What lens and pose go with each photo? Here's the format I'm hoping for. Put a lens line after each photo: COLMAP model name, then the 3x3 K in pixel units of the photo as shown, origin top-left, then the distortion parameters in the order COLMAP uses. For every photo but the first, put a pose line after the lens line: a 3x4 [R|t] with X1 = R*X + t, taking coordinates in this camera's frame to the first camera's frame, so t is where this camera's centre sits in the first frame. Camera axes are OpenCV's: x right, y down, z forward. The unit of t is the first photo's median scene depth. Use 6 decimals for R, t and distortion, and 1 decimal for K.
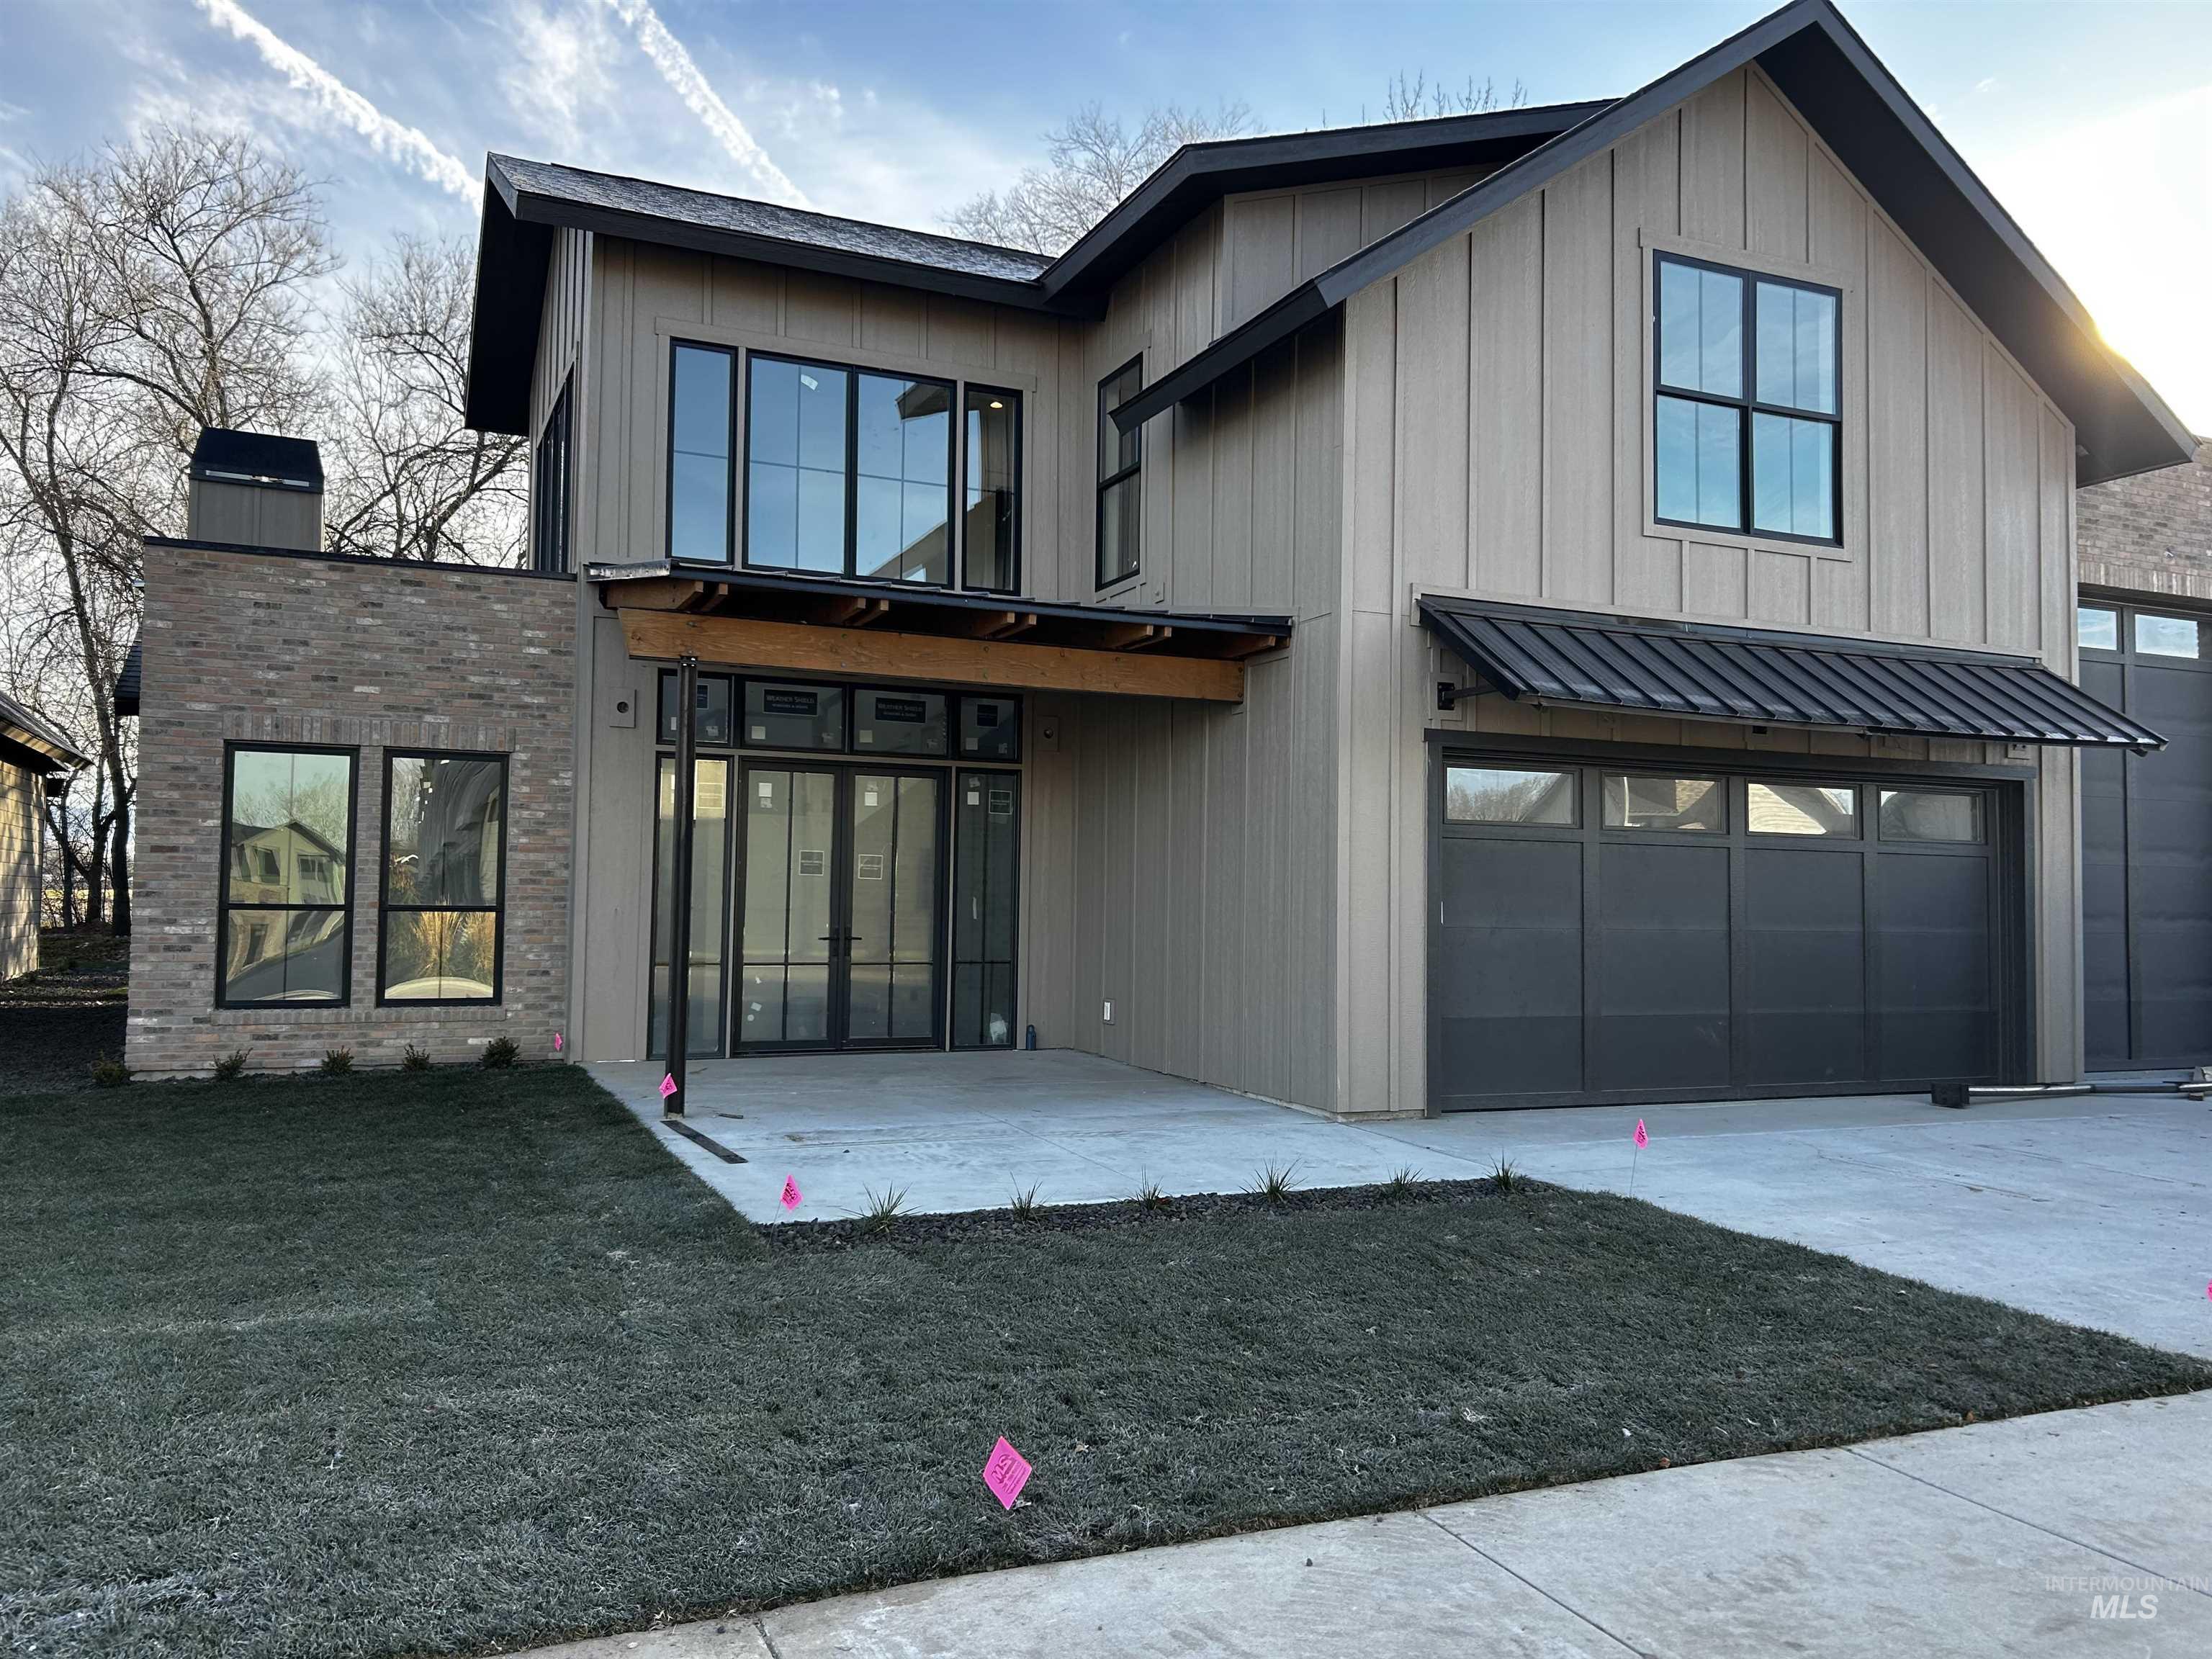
lens RADIAL K [[1739.4, 0, 1106.0], [0, 1739.4, 829.5], [0, 0, 1]] dist [-0.001250, 0.002310]
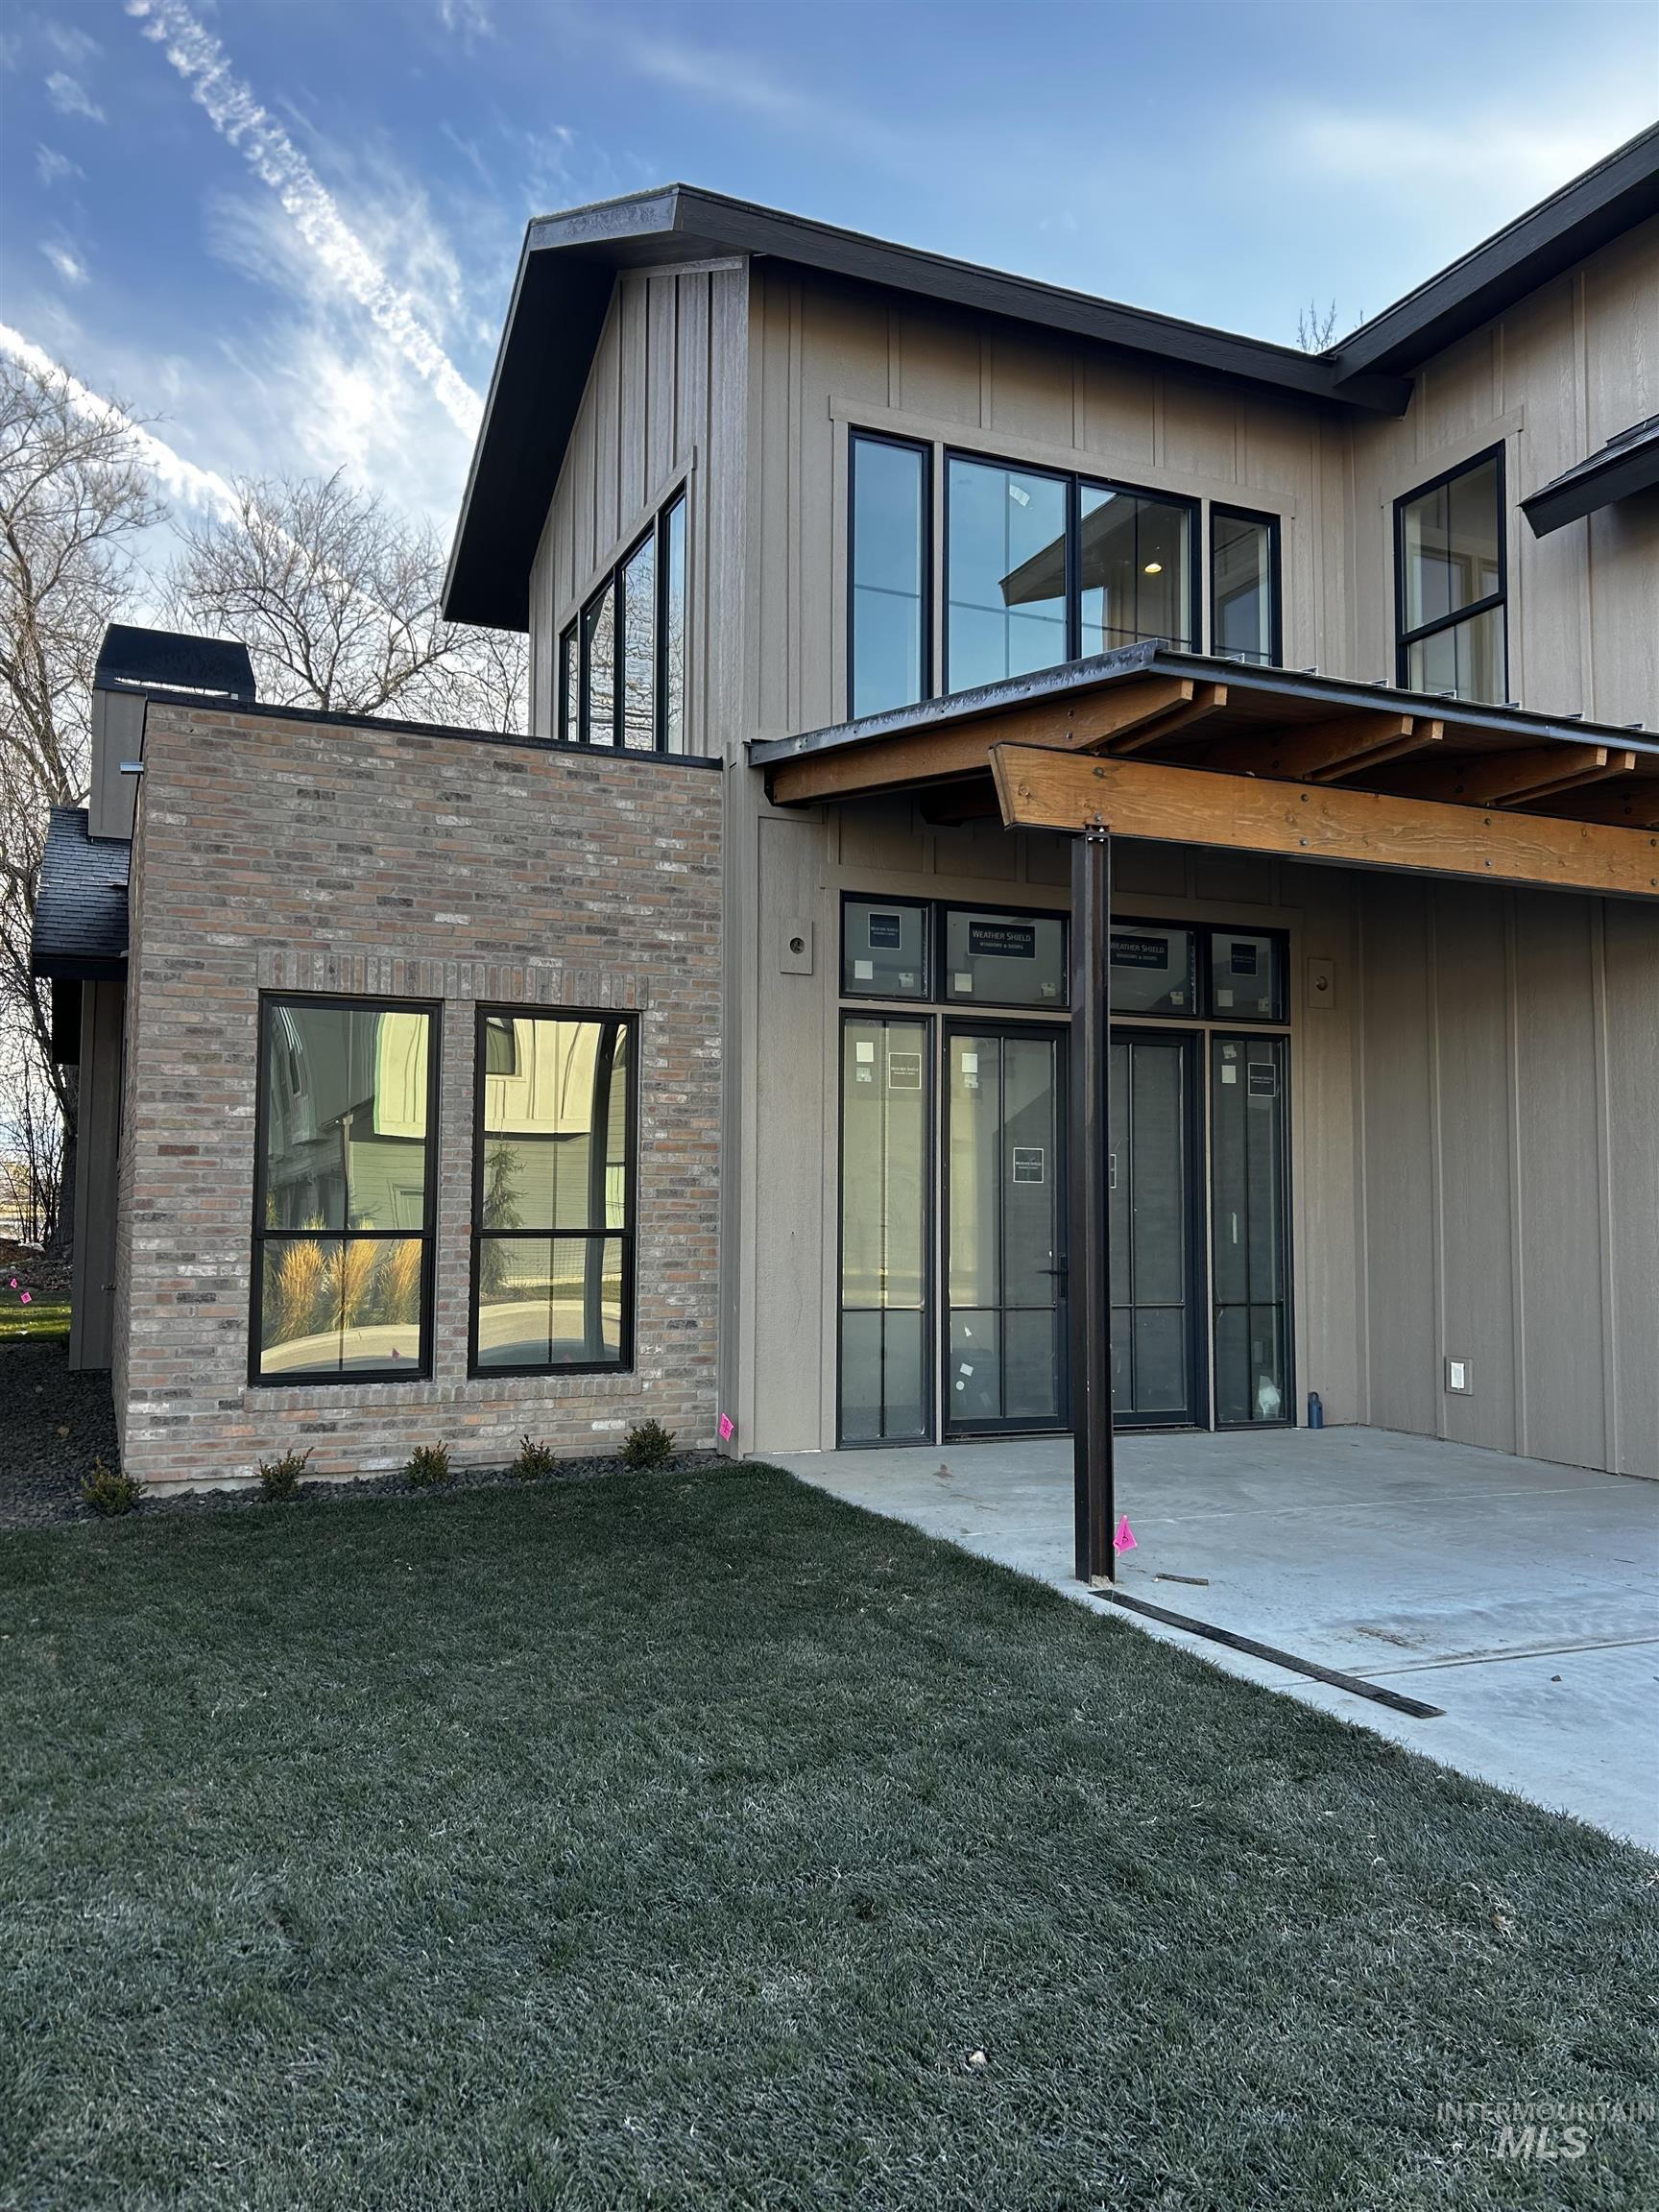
lens RADIAL K [[1706.9, 0, 829.5], [0, 1706.9, 1106.0], [0, 0, 1]] dist [0.154022, -0.533061]
pose [[0.999387, -0.014379, -0.031925, -0.251305], [0.013447, 0.999482, -0.029239, 0.016000], [0.032329, 0.028791, 0.999063, 0.319418]]
